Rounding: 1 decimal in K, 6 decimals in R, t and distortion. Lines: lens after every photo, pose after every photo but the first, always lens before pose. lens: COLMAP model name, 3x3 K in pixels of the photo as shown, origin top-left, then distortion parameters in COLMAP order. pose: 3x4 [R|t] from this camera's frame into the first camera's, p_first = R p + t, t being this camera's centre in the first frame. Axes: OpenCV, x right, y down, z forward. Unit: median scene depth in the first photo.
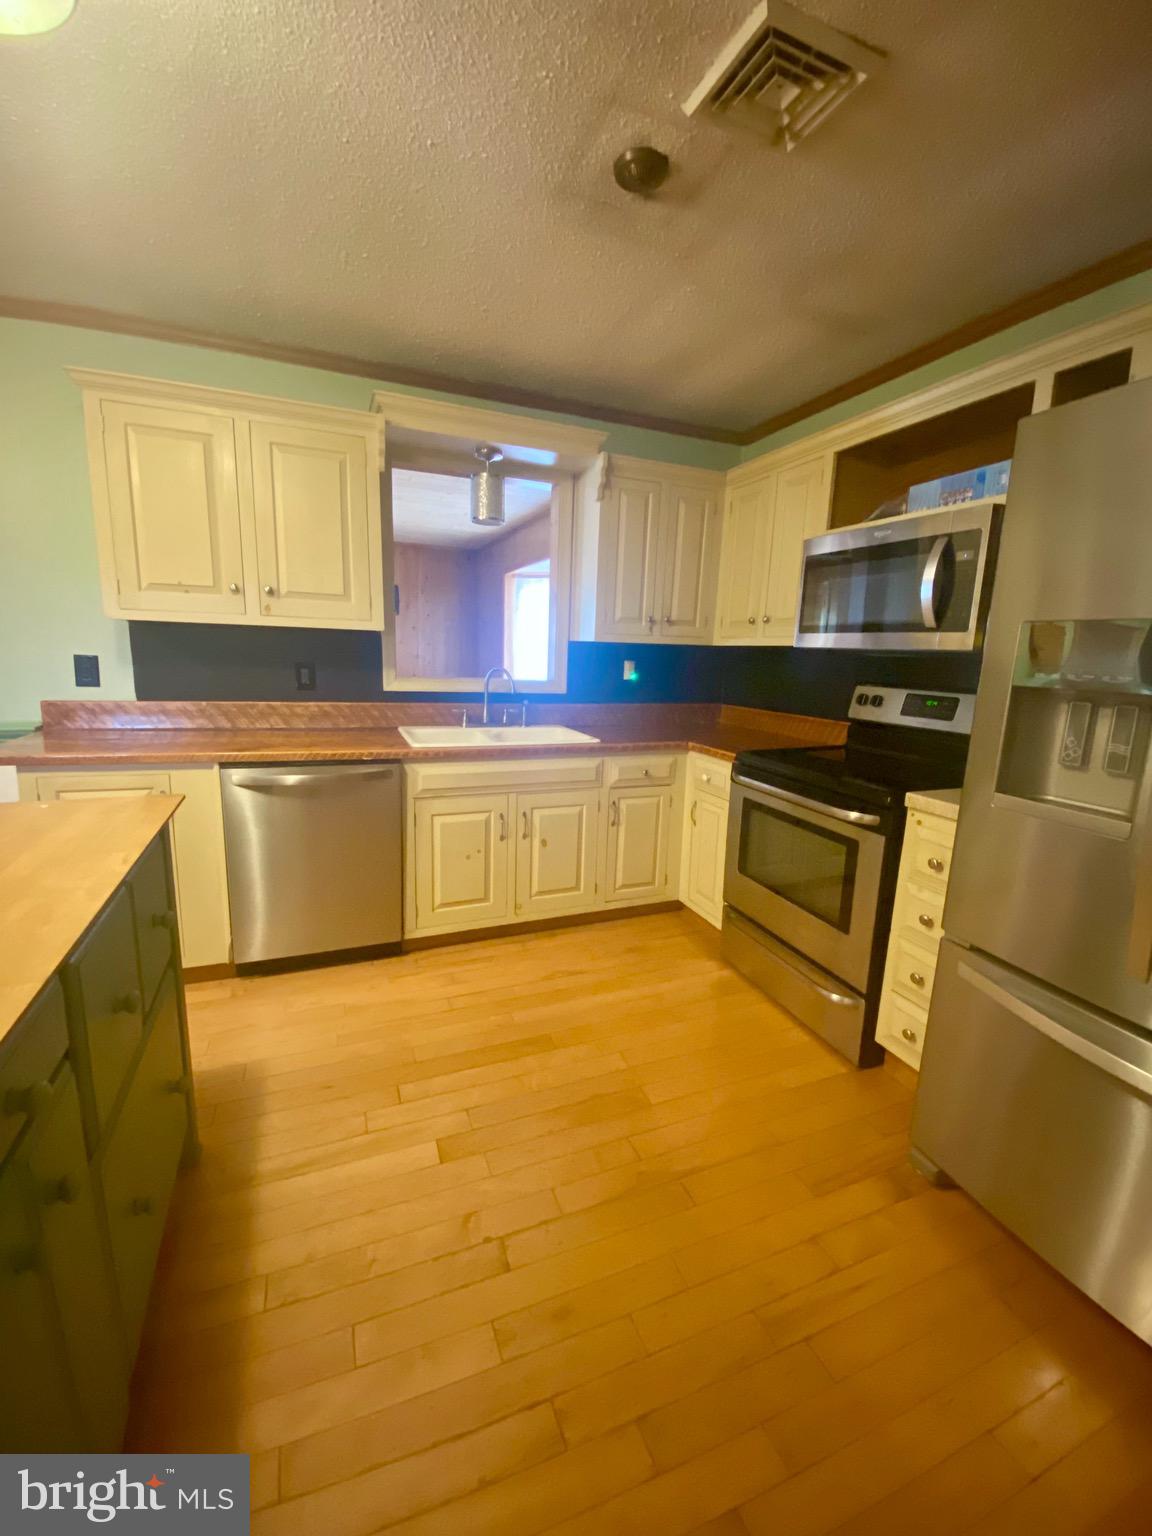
lens RADIAL K [[632.0, 0, 579.2], [0, 632.0, 758.7], [0, 0, 1]] dist [-0.001929, -0.003022]
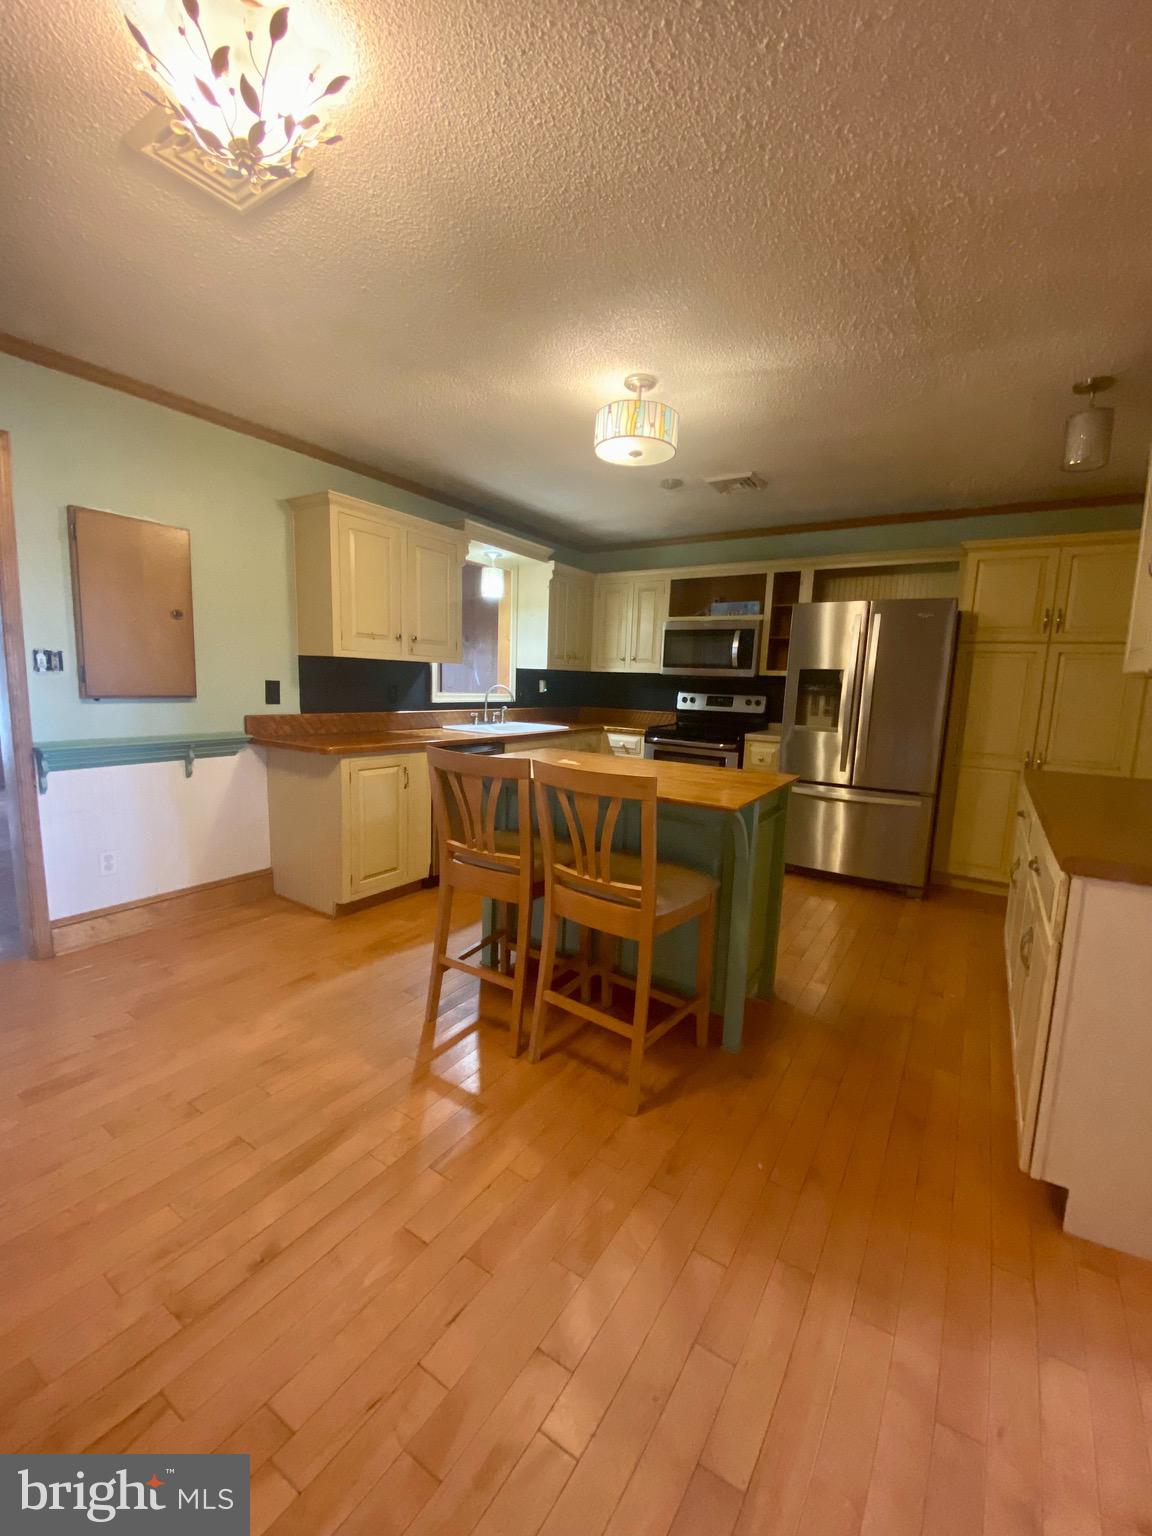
lens RADIAL K [[632.0, 0, 563.3], [0, 632.0, 767.7], [0, 0, 1]] dist [-0.001929, -0.003022]
pose [[0.820635, -0.085196, 0.565067, -1.045005], [0.089851, 0.995761, 0.019644, 0.050616], [-0.564345, 0.034652, 0.824811, -0.454520]]
